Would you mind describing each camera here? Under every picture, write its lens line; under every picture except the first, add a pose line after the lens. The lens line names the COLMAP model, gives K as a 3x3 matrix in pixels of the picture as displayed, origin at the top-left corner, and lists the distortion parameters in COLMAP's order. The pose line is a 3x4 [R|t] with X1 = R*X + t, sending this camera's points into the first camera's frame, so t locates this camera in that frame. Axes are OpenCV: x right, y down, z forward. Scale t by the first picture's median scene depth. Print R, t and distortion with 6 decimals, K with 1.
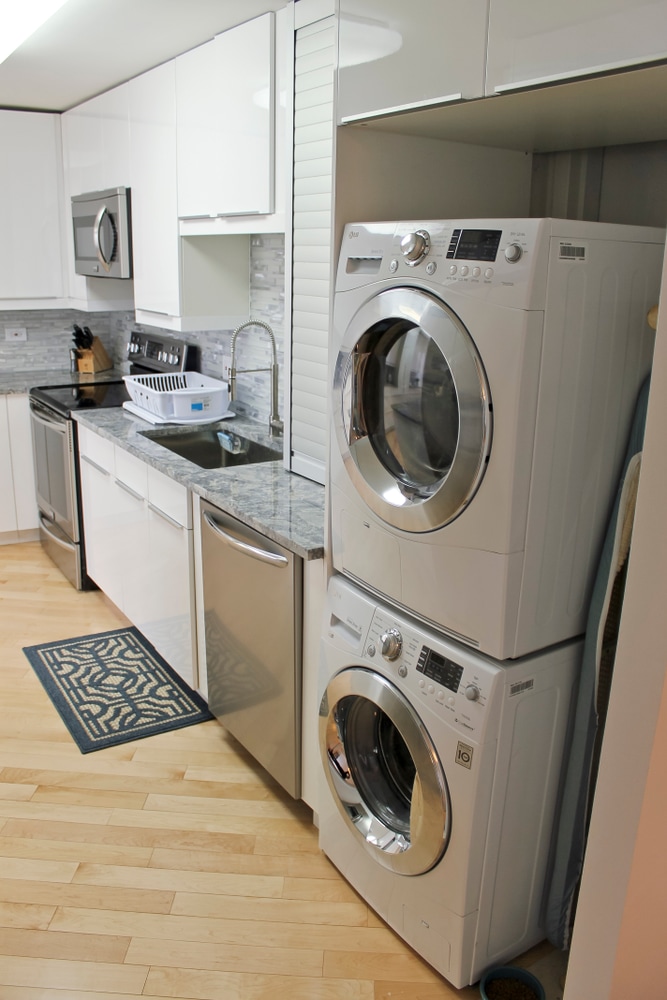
lens RADIAL K [[836.7, 0, 333.5], [0, 836.7, 500.0], [0, 0, 1]] dist [-0.176243, 0.159304]
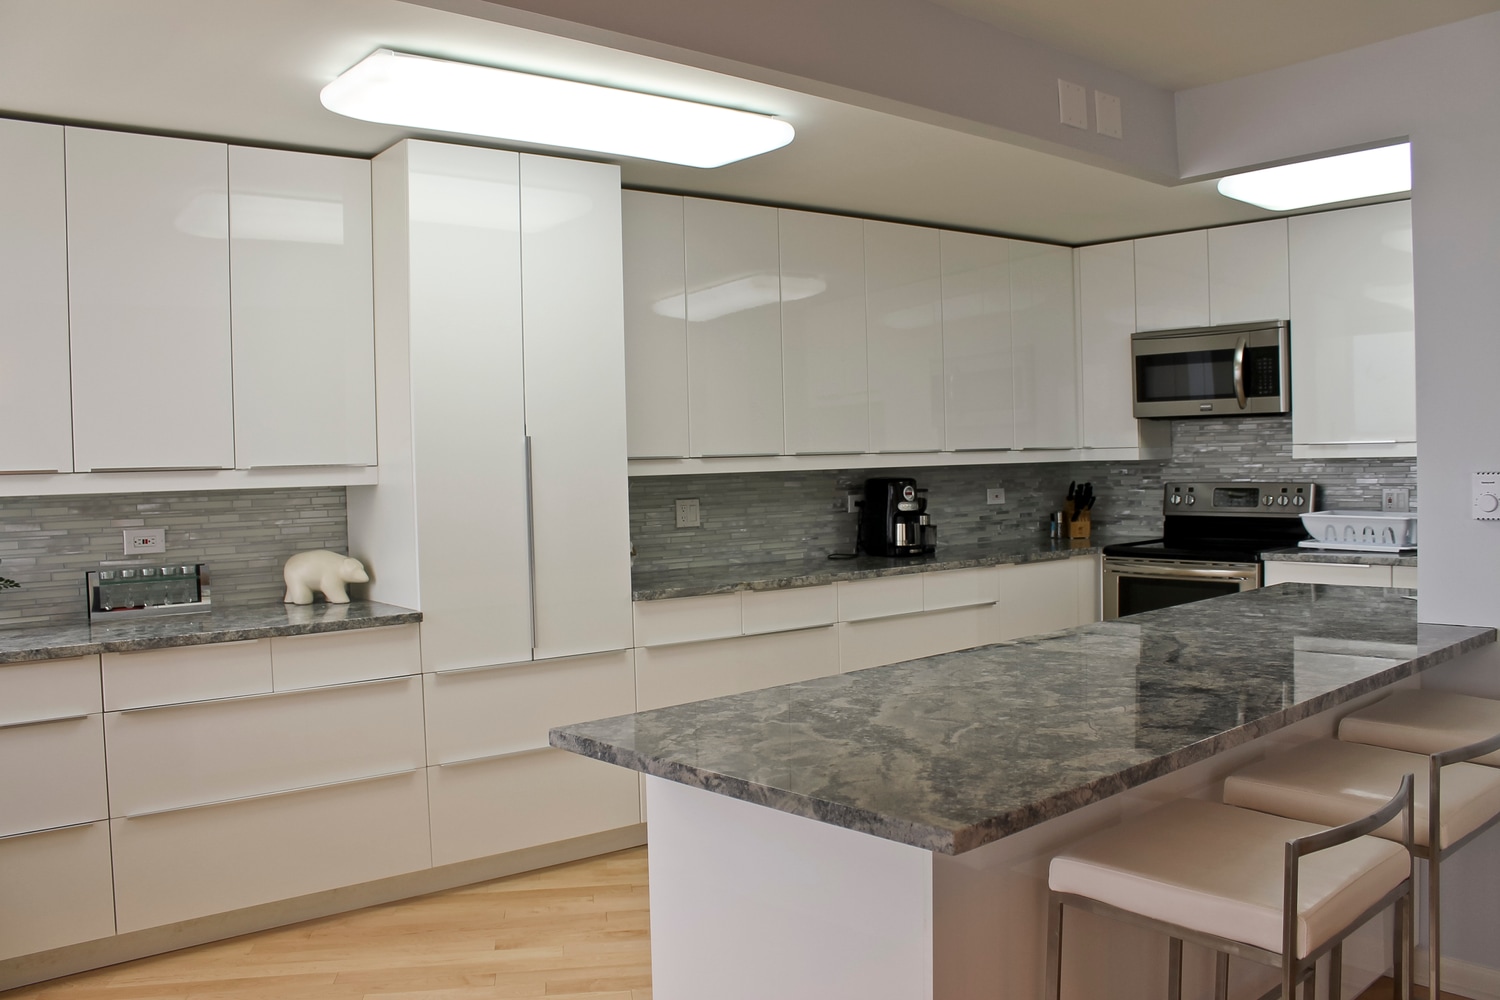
lens RADIAL K [[1255.1, 0, 750.0], [0, 1255.1, 500.0], [0, 0, 1]] dist [-0.176243, 0.159304]
pose [[0.986967, -0.053821, 0.151656, -0.841116], [0.090566, 0.964771, -0.247012, 0.093568], [-0.133019, 0.257528, 0.957071, -0.190955]]
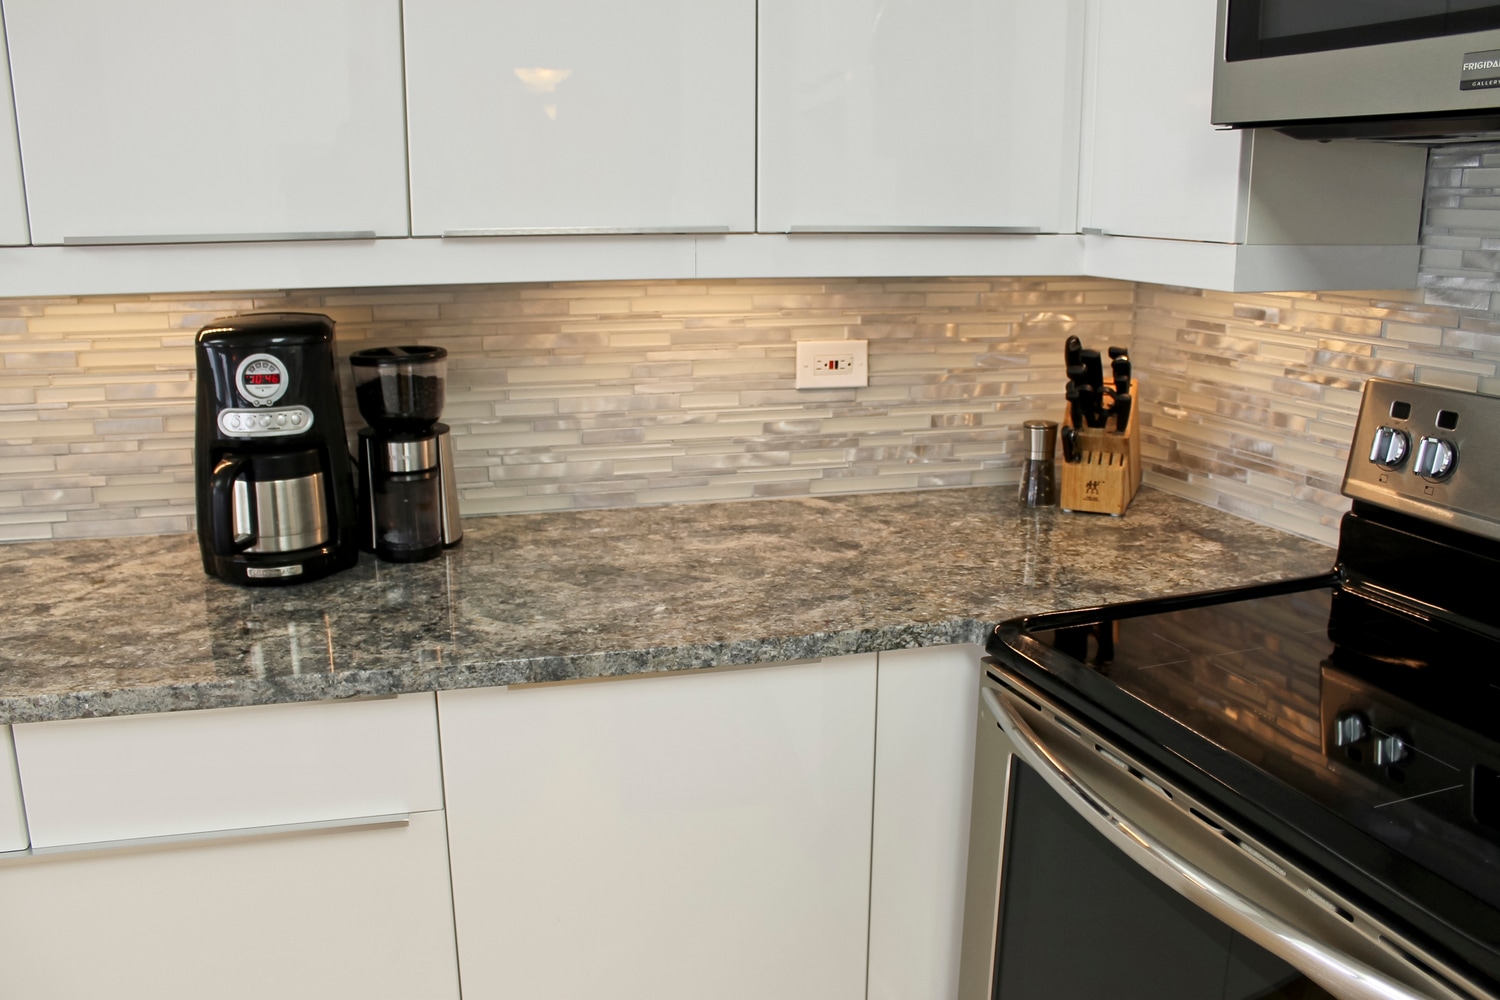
lens RADIAL K [[1255.1, 0, 750.0], [0, 1255.1, 500.0], [0, 0, 1]] dist [-0.176243, 0.159304]
pose [[0.976198, 0.033312, -0.214307, -0.327744], [-0.043881, 0.998034, -0.044750, -0.138240], [0.212395, 0.053088, 0.975741, 0.585054]]
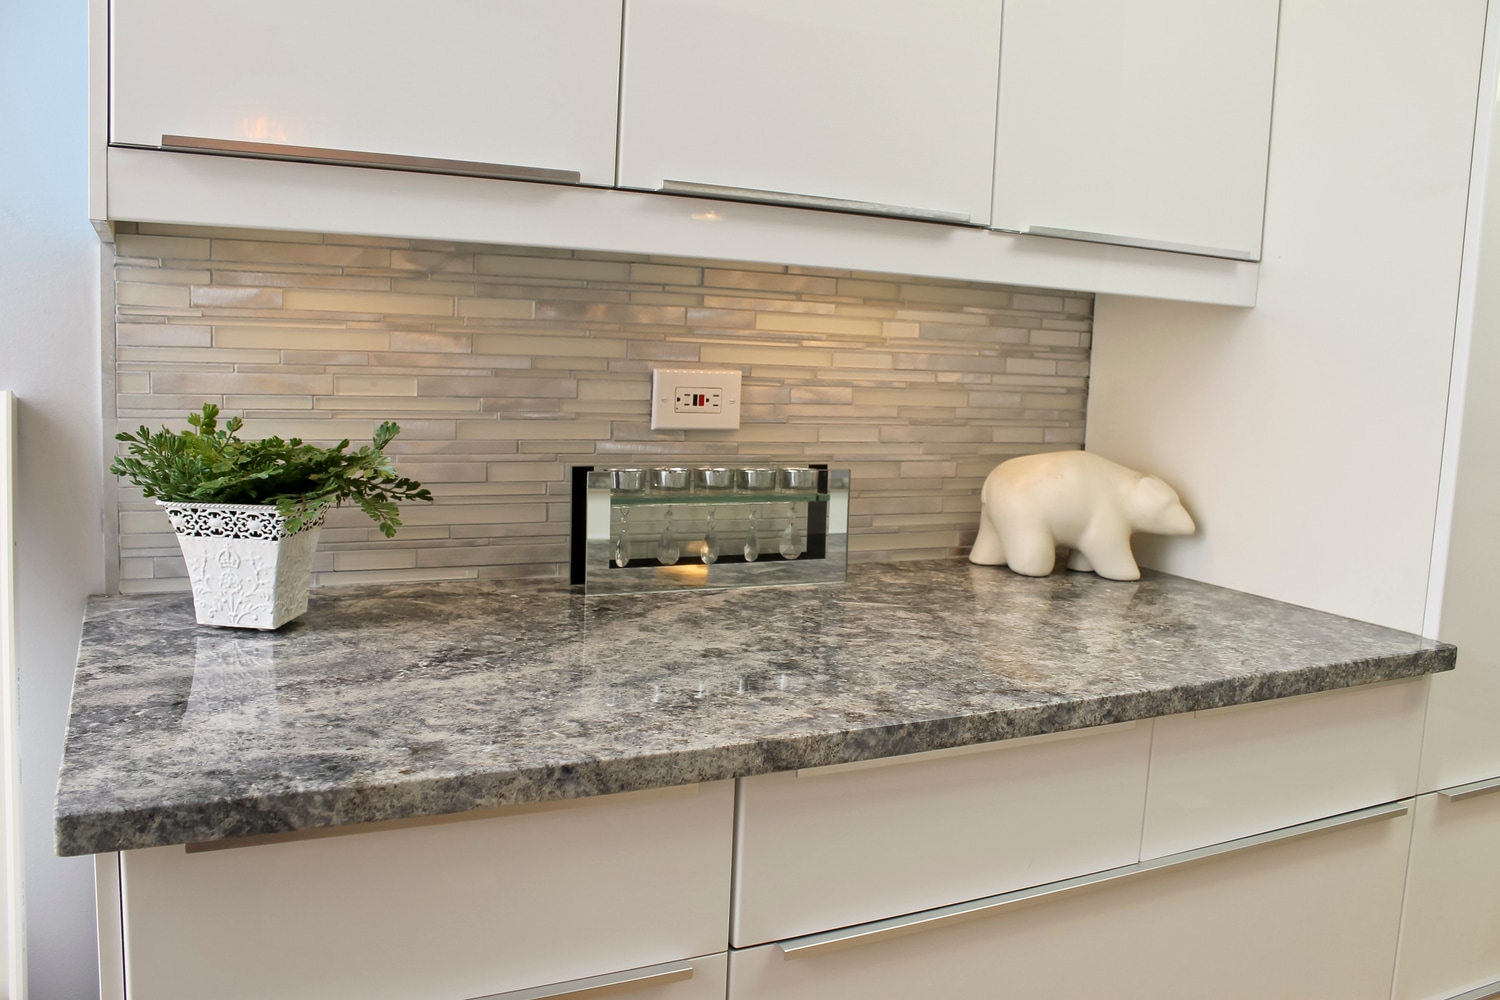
lens RADIAL K [[1255.1, 0, 750.0], [0, 1255.1, 500.0], [0, 0, 1]] dist [-0.176243, 0.159304]
pose [[0.999621, 0.021269, -0.017500, -1.095875], [-0.023863, 0.986061, -0.164662, -0.032199], [0.013754, 0.165017, 0.986195, 0.307384]]
